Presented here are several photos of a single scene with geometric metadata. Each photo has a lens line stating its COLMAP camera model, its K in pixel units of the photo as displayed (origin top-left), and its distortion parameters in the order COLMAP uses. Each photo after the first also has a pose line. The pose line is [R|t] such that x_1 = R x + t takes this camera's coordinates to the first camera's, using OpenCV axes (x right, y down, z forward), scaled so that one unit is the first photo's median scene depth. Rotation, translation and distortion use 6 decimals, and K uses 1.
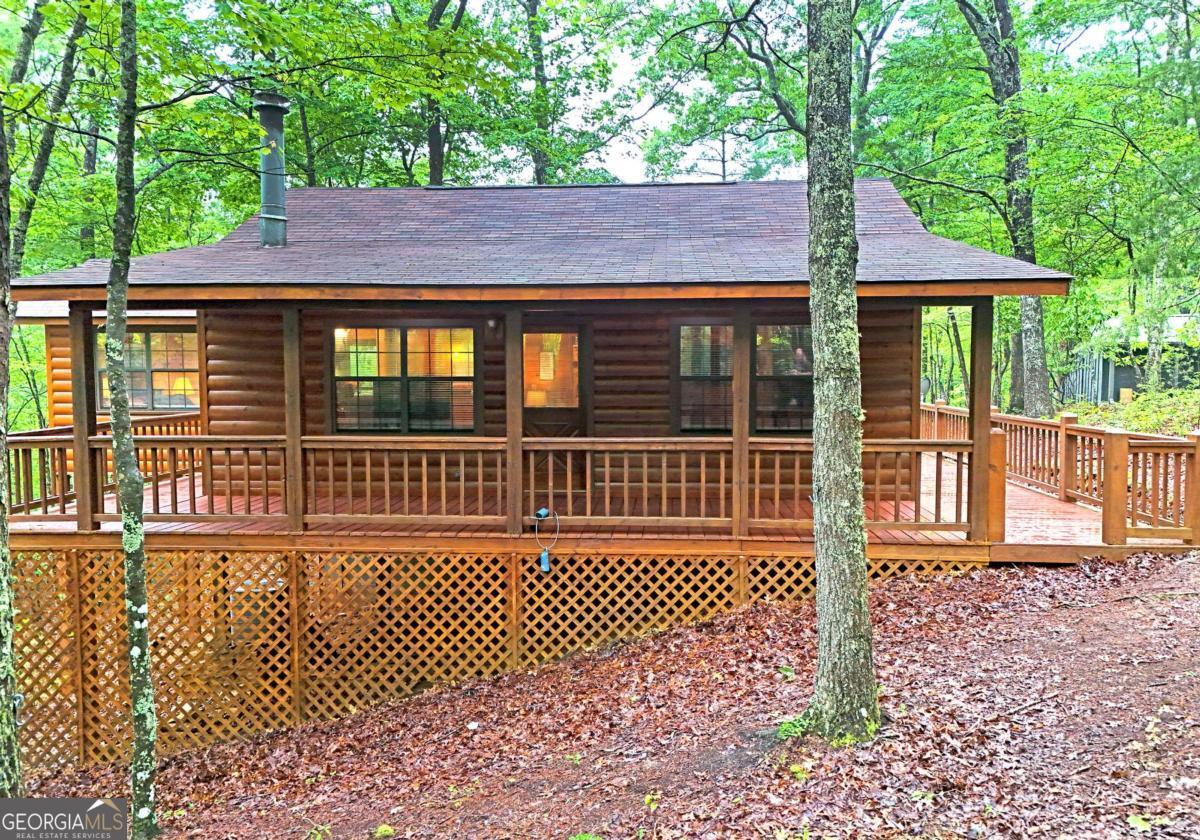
lens RADIAL K [[891.7, 0, 600.0], [0, 891.7, 420.0], [0, 0, 1]] dist [0.088365, -0.082190]
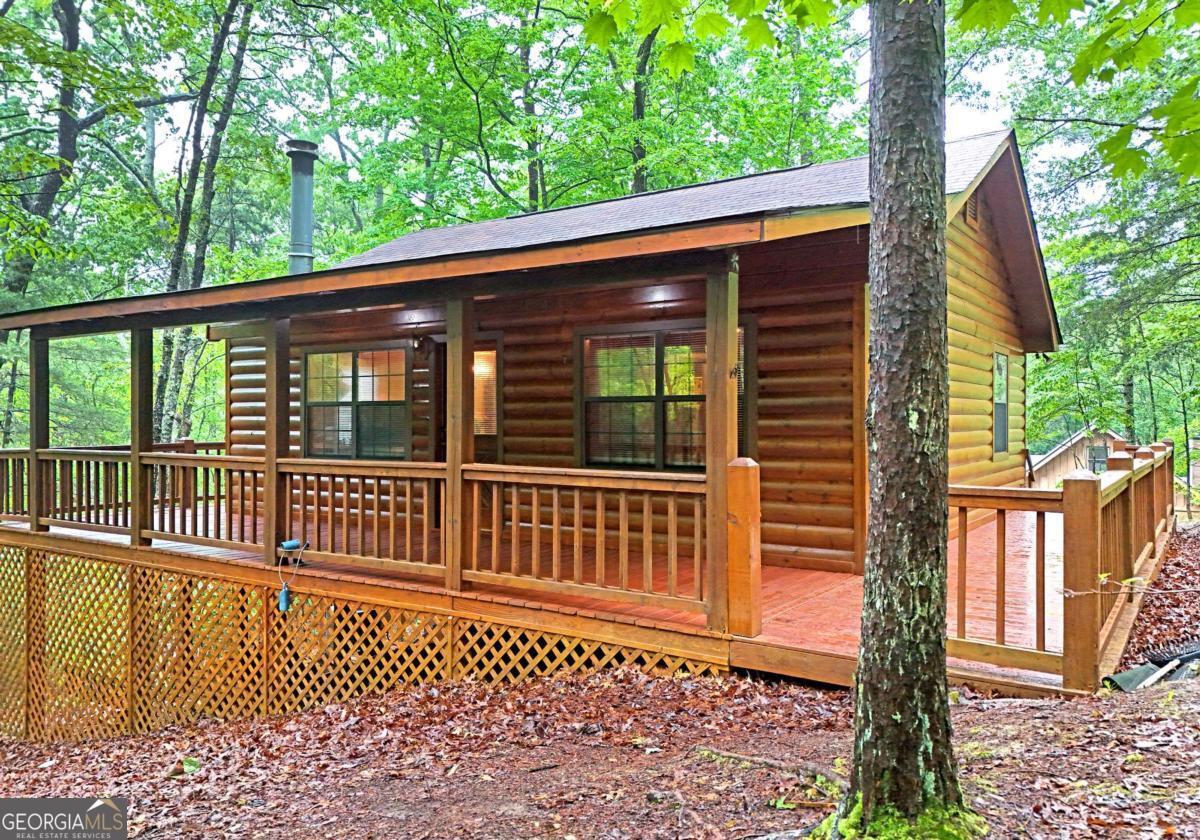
lens RADIAL K [[891.7, 0, 600.0], [0, 891.7, 420.0], [0, 0, 1]] dist [0.088365, -0.082190]
pose [[0.858349, 0.003233, -0.513056, 0.522420], [-0.037454, 0.997707, -0.056375, 0.018009], [0.511697, 0.067605, 0.856502, 0.309171]]
